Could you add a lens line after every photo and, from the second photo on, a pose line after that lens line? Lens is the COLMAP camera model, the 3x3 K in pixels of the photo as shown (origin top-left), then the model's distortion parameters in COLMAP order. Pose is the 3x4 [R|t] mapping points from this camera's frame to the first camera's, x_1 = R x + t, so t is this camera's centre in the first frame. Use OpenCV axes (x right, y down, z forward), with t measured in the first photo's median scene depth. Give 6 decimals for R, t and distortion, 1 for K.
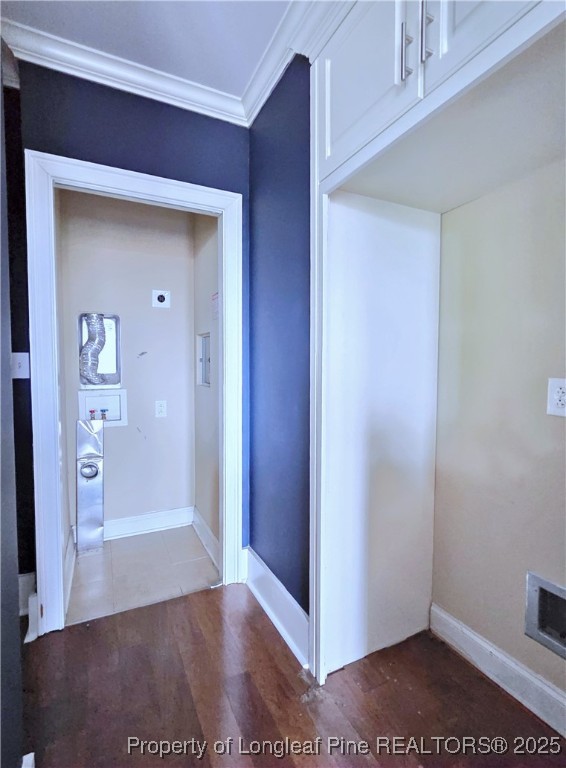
lens RADIAL K [[373.7, 0, 282.9], [0, 373.7, 382.4], [0, 0, 1]] dist [-0.001165, -0.000079]
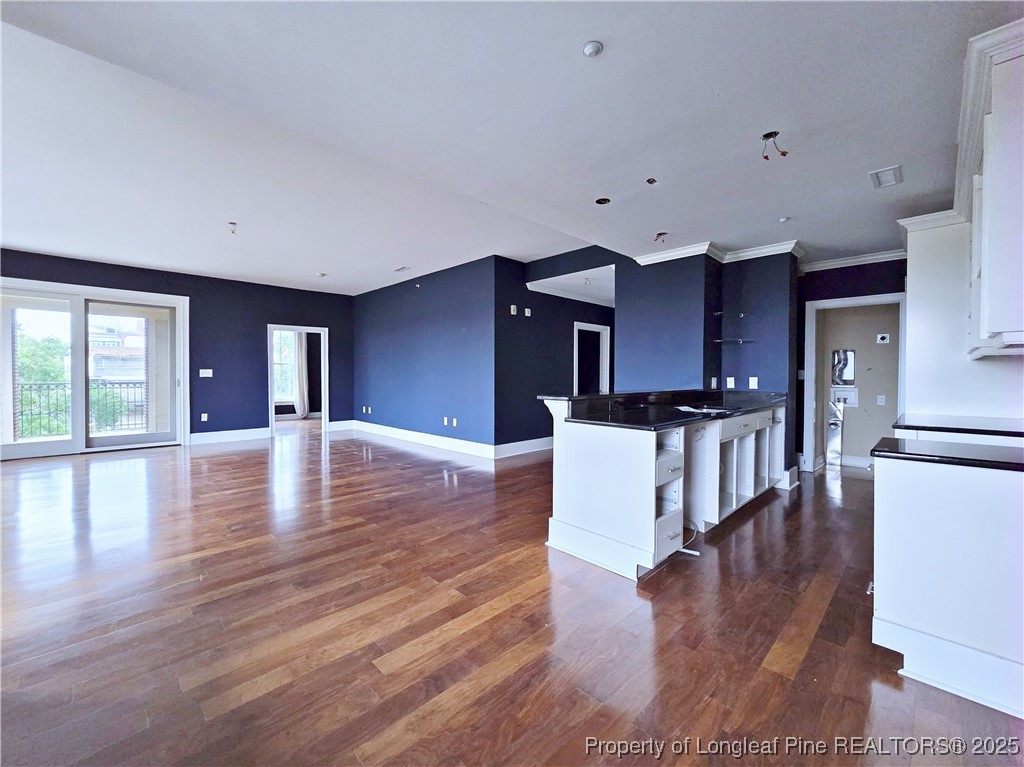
lens RADIAL K [[419.0, 0, 511.3], [0, 419.0, 381.4], [0, 0, 1]] dist [-0.002797, 0.000074]
pose [[0.312560, 0.014753, -0.949783, 1.064858], [-0.051876, 0.998652, -0.001559, 0.080378], [0.948480, 0.049758, 0.312904, -1.360300]]
